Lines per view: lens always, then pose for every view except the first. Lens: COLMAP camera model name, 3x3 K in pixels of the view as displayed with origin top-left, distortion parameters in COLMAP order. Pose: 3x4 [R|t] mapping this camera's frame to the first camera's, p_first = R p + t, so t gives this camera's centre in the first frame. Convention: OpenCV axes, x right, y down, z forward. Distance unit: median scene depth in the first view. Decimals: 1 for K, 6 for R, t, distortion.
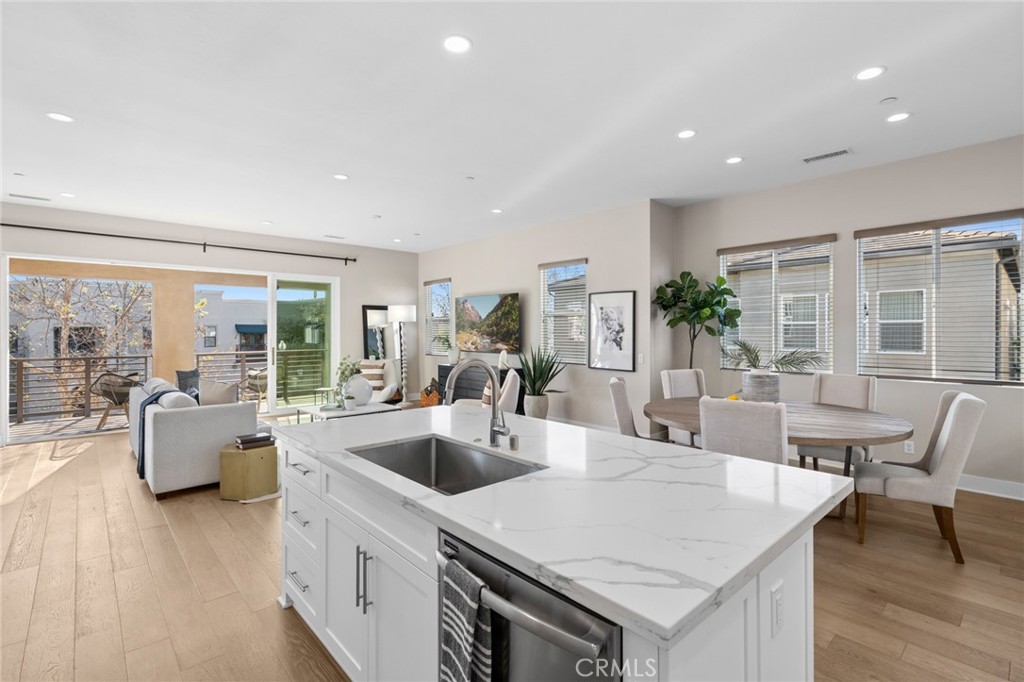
lens RADIAL K [[480.1, 0, 499.3], [0, 480.1, 341.3], [0, 0, 1]] dist [0.004406, 0.000505]
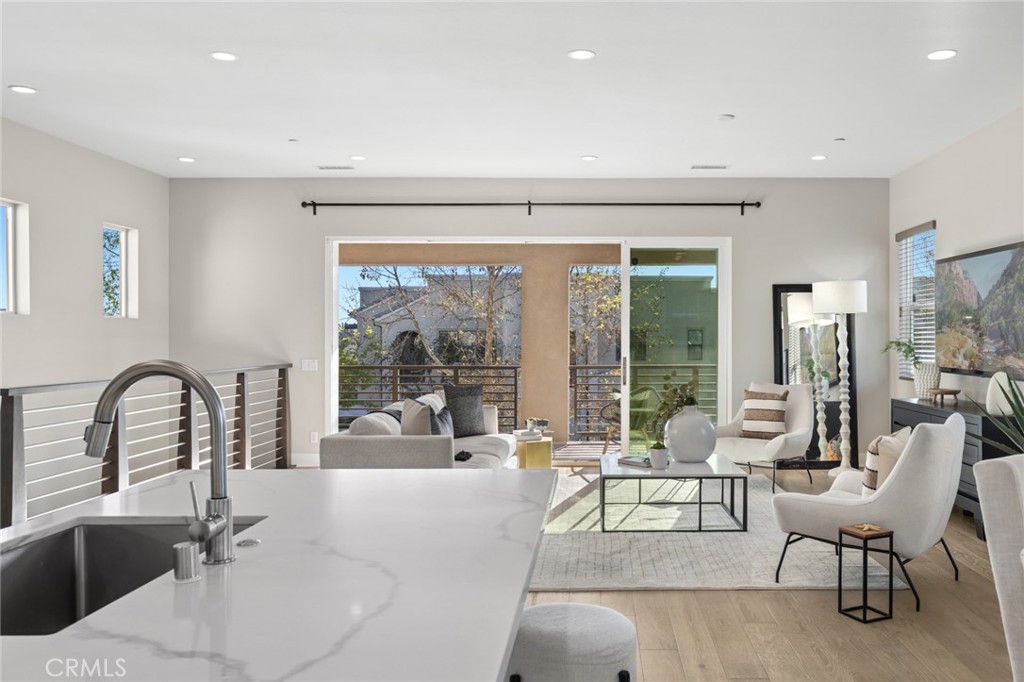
lens RADIAL K [[812.9, 0, 589.4], [0, 812.9, 343.7], [0, 0, 1]] dist [-0.003665, 0.000800]
pose [[0.754618, 0.005589, -0.656140, 0.183017], [-0.016398, 0.999812, -0.010342, 0.006484], [0.655959, 0.018564, 0.754568, 0.168533]]
